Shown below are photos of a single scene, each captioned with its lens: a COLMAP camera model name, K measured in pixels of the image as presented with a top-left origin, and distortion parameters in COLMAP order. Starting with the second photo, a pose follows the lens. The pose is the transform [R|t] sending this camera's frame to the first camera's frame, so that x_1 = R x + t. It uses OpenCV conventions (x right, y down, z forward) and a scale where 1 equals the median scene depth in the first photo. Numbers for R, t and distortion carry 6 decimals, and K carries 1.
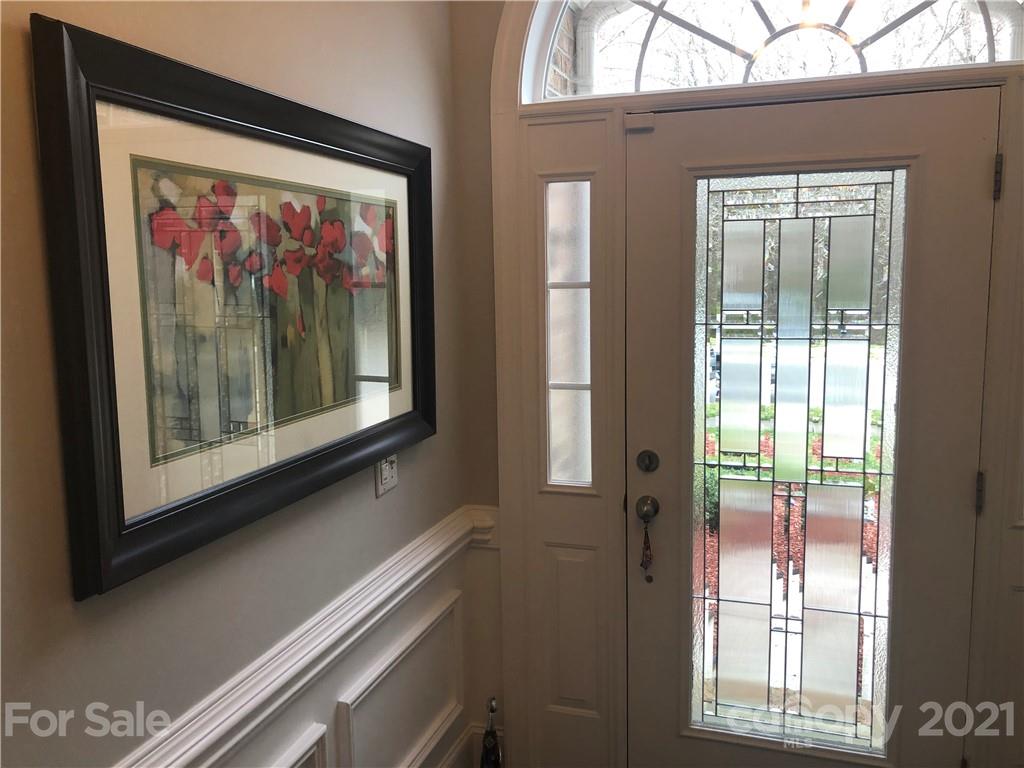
lens RADIAL K [[813.0, 0, 512.0], [0, 813.0, 384.0], [0, 0, 1]] dist [0.009421, 0.004864]
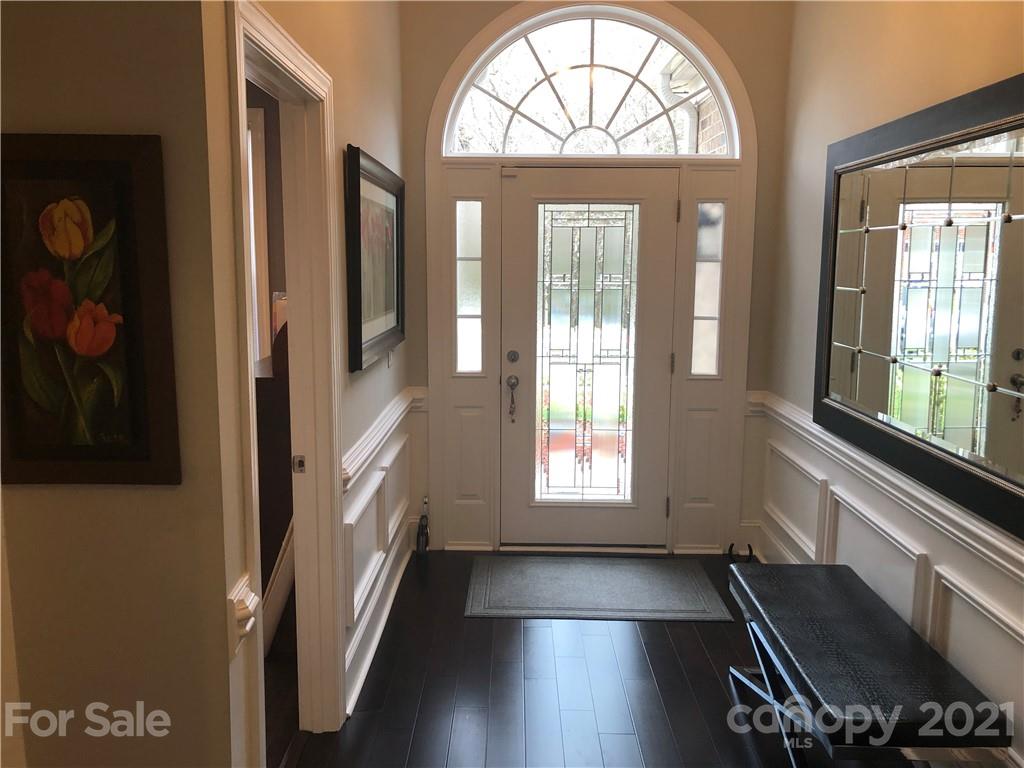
lens RADIAL K [[836.0, 0, 510.1], [0, 836.0, 379.4], [0, 0, 1]] dist [0.129877, -0.284708]
pose [[0.958812, -0.012653, 0.283760, -0.381360], [0.013981, 0.999899, -0.002654, 0.155197], [-0.283698, 0.006512, 0.958892, -0.822916]]
